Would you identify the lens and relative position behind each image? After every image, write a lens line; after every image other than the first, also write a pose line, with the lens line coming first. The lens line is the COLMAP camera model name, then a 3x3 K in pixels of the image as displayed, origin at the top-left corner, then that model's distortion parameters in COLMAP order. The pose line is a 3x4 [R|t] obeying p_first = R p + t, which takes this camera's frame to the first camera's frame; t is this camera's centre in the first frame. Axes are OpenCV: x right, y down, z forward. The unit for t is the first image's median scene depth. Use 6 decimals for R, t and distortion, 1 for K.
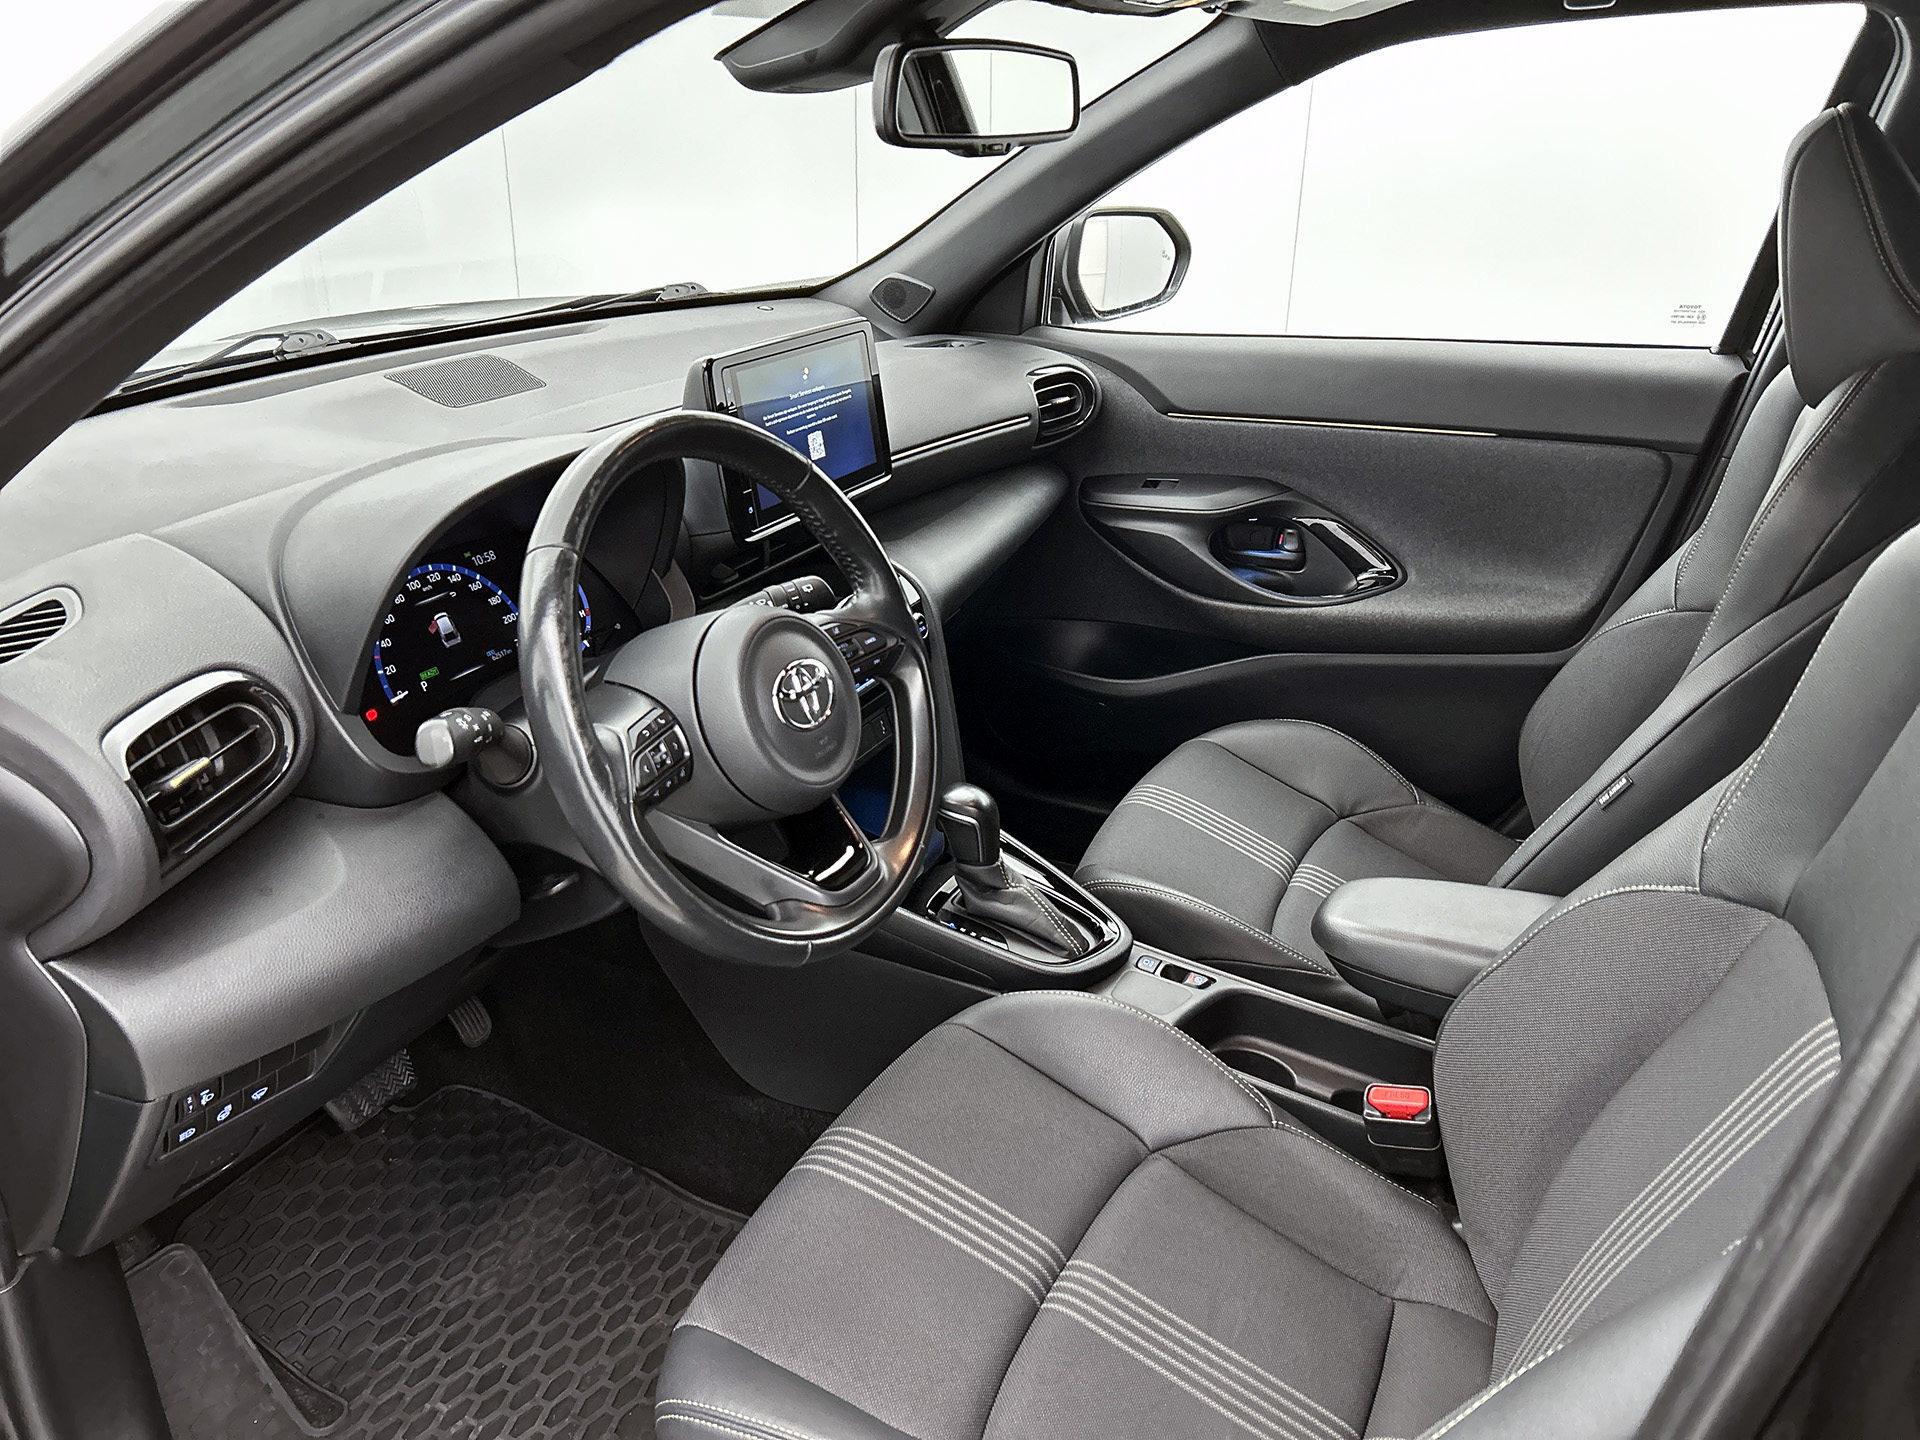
lens RADIAL K [[1428.2, 0, 969.8], [0, 1428.2, 682.2], [0, 0, 1]] dist [-0.005204, -0.061153]
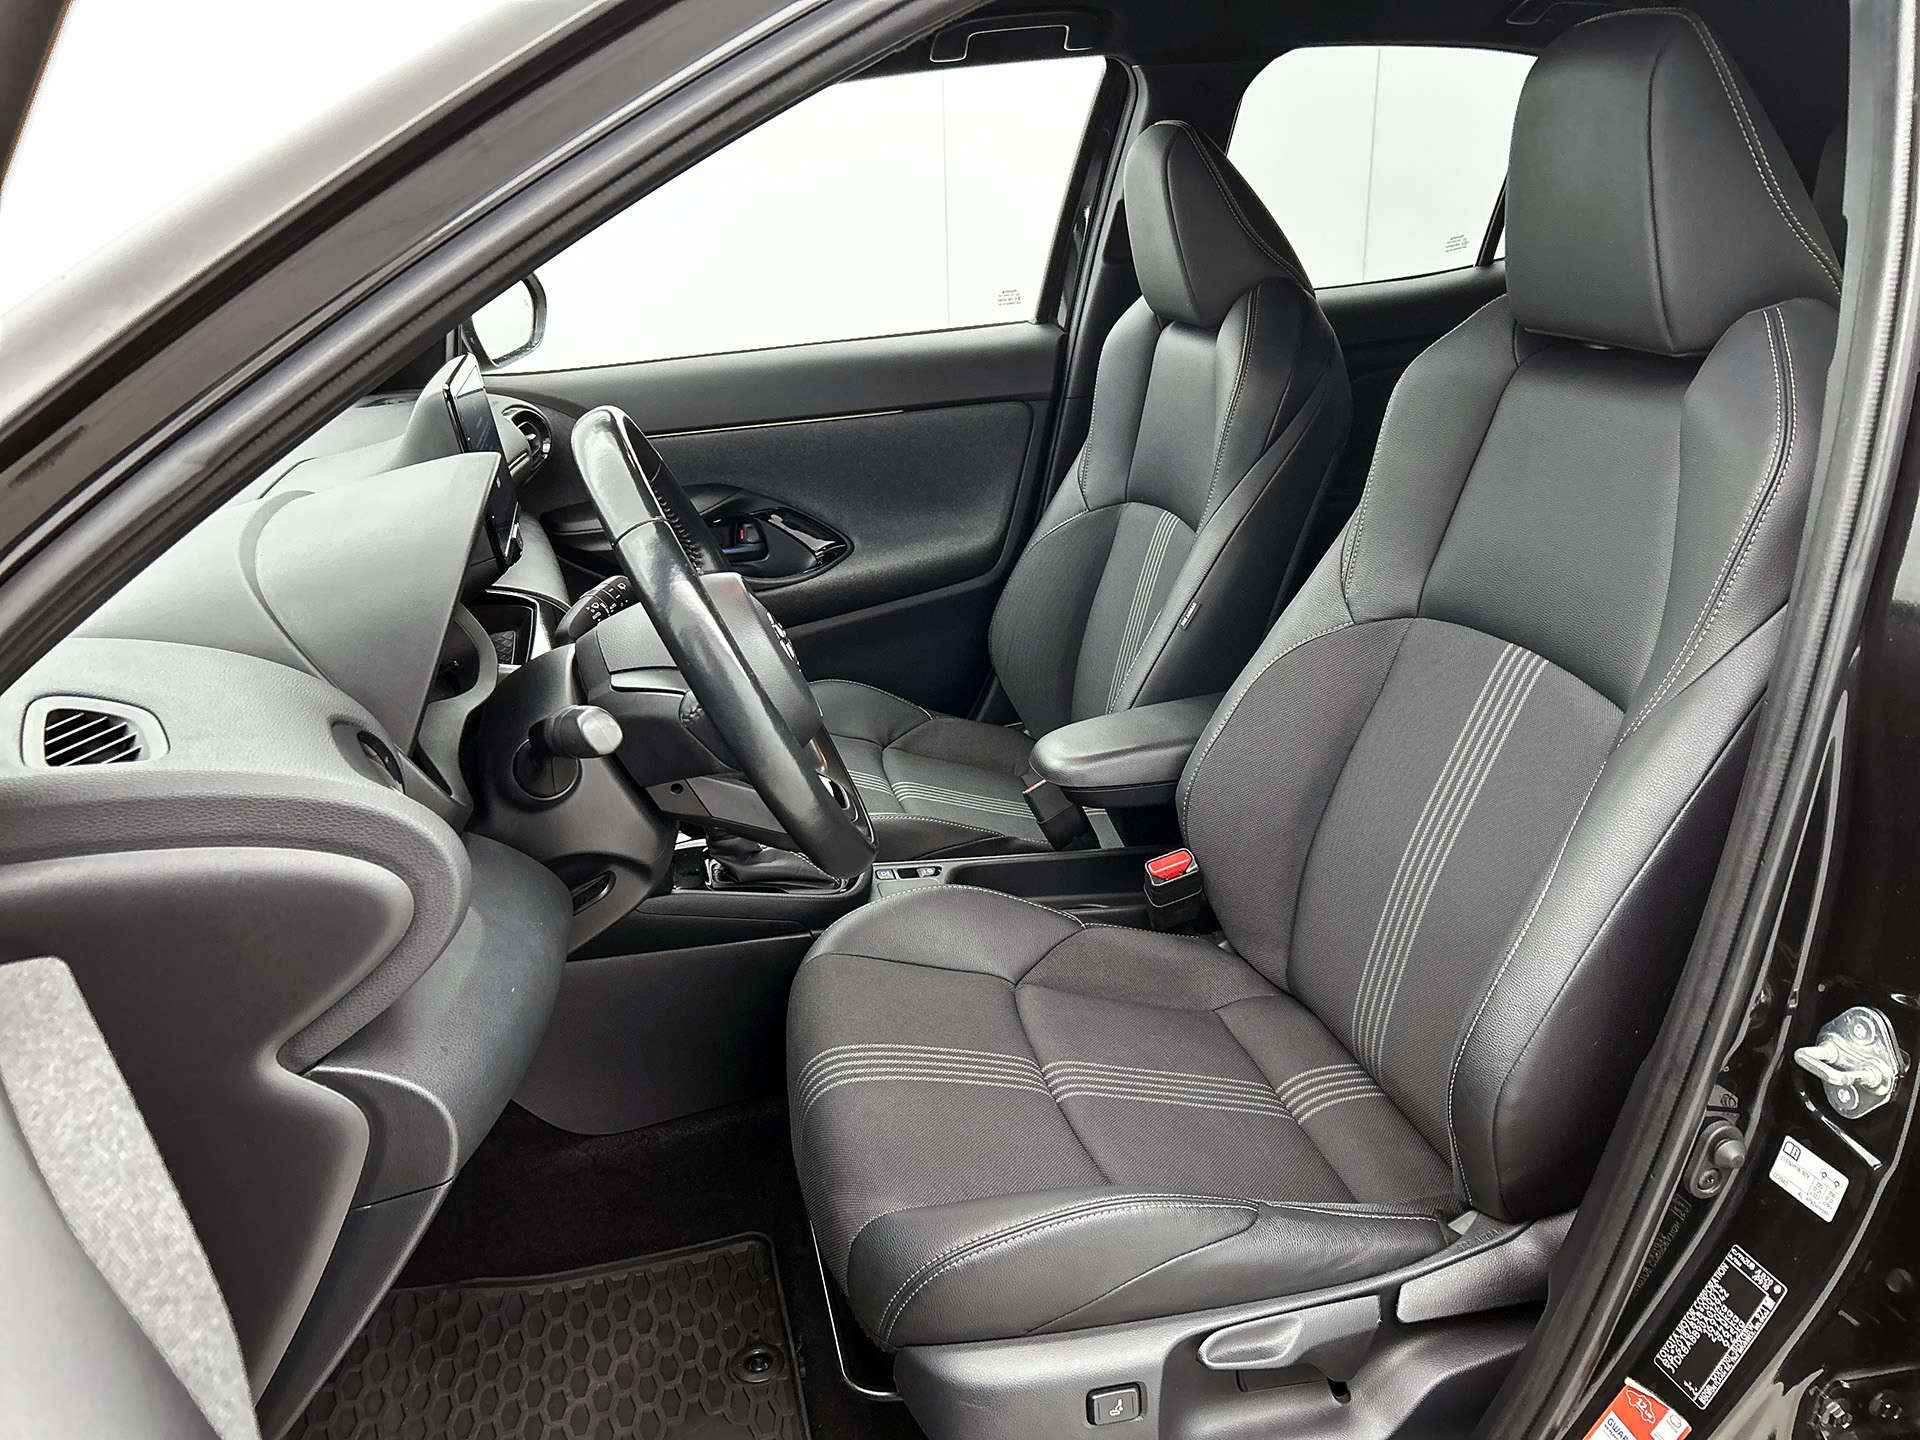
lens RADIAL K [[1428.2, 0, 969.8], [0, 1428.2, 682.2], [0, 0, 1]] dist [-0.005204, -0.061153]
pose [[0.767587, -0.238379, 0.594967, -0.457982], [0.273091, 0.961426, 0.032881, 0.030801], [-0.579854, 0.137241, 0.803078, 0.024799]]
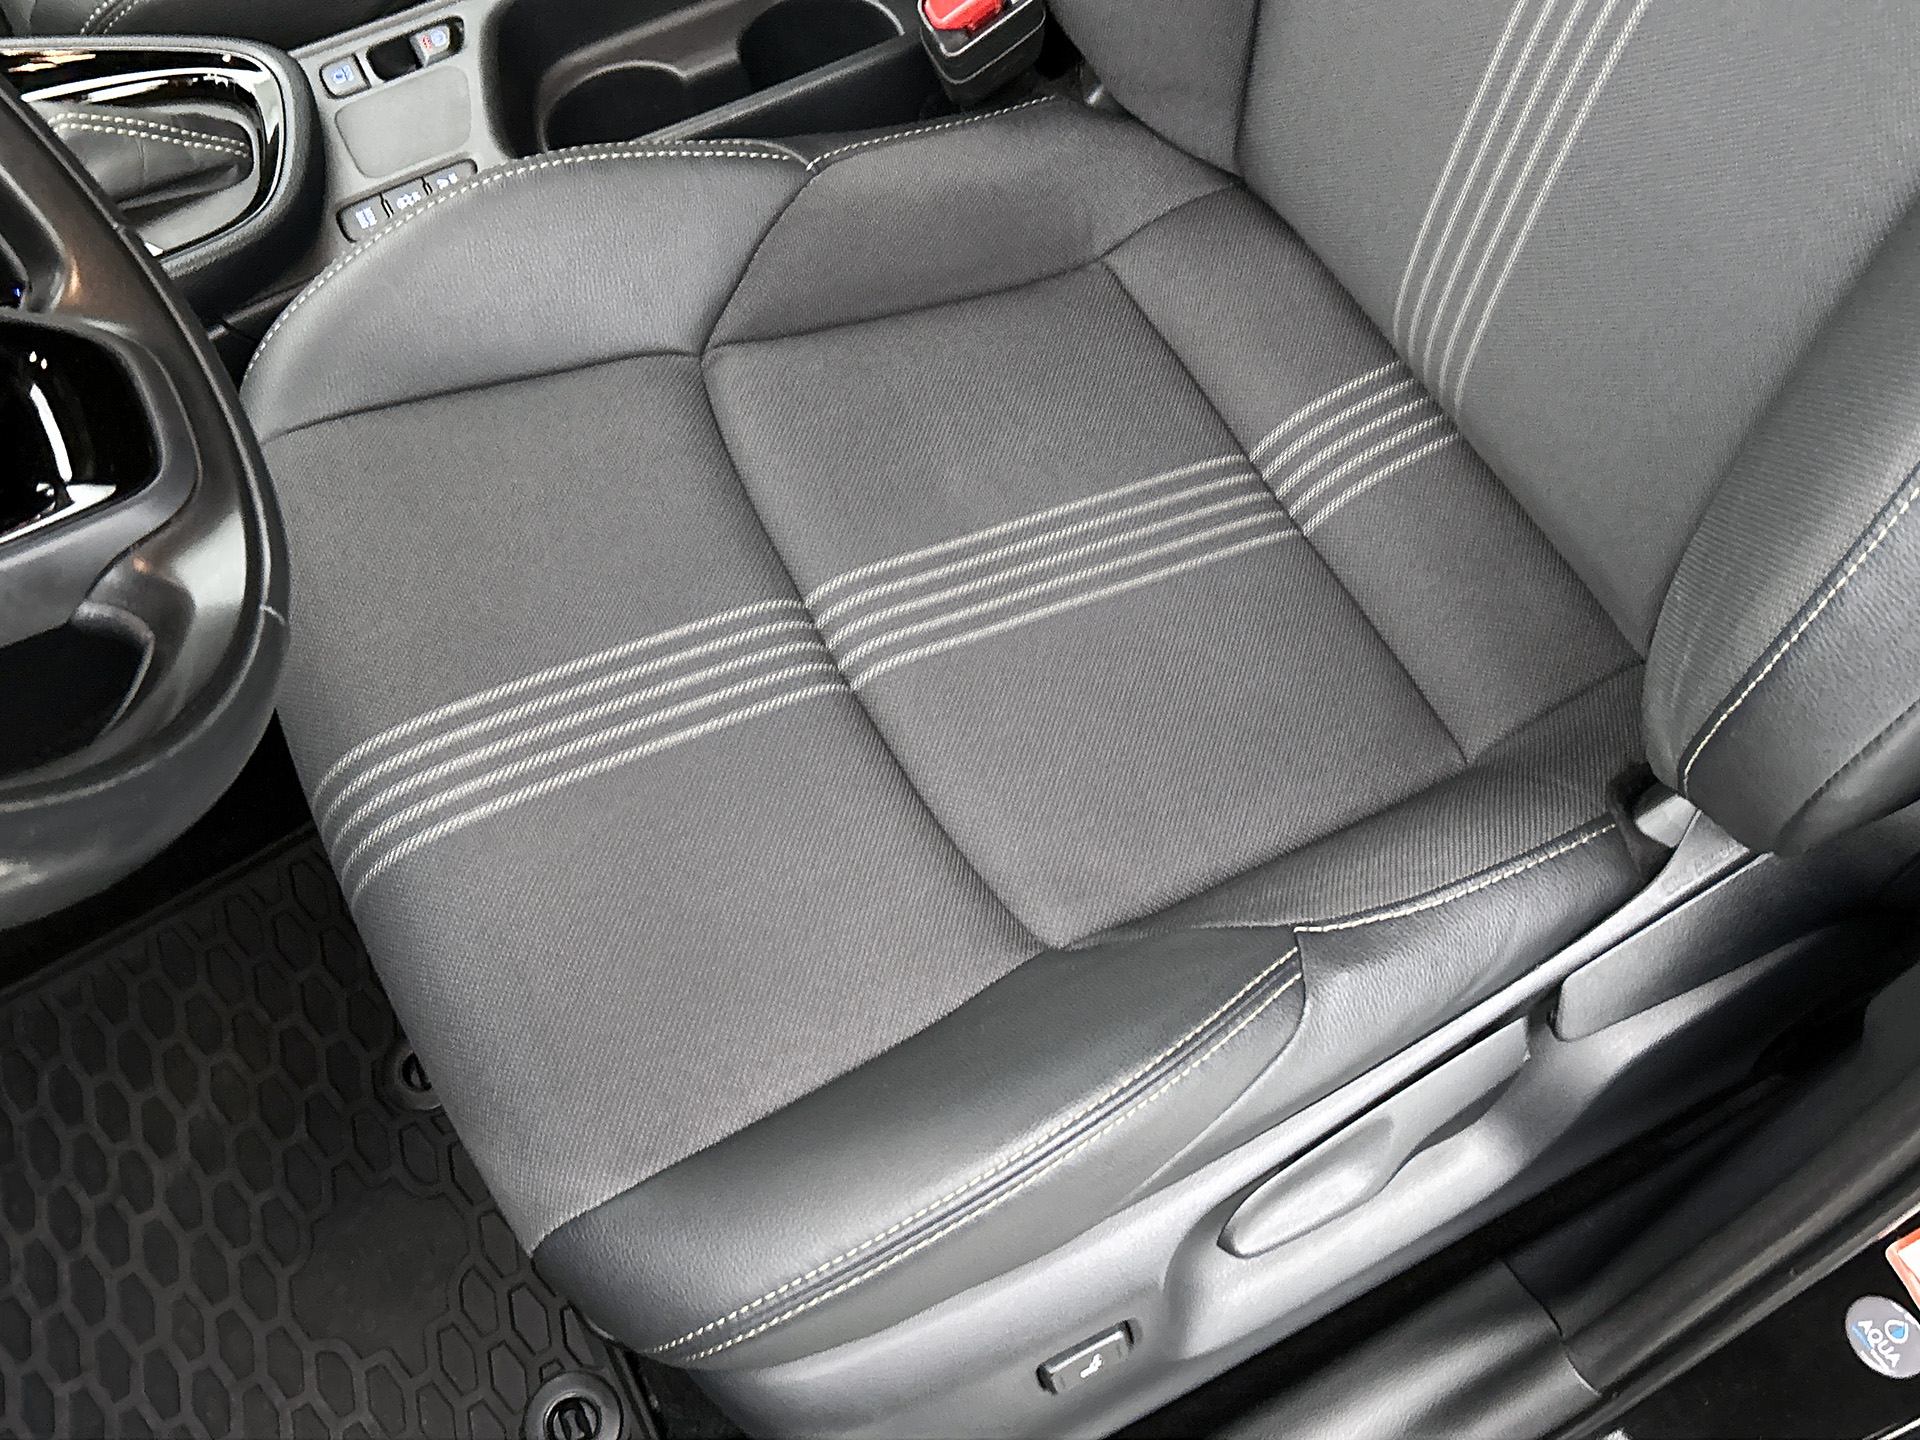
lens RADIAL K [[2009.6, 0, 989.0], [0, 2009.6, 722.1], [0, 0, 1]] dist [-0.002025, -0.014933]
pose [[0.582844, -0.752998, 0.305428, -0.129891], [0.382047, 0.585675, 0.714860, -0.089258], [-0.717169, -0.299964, 0.629038, 0.314046]]
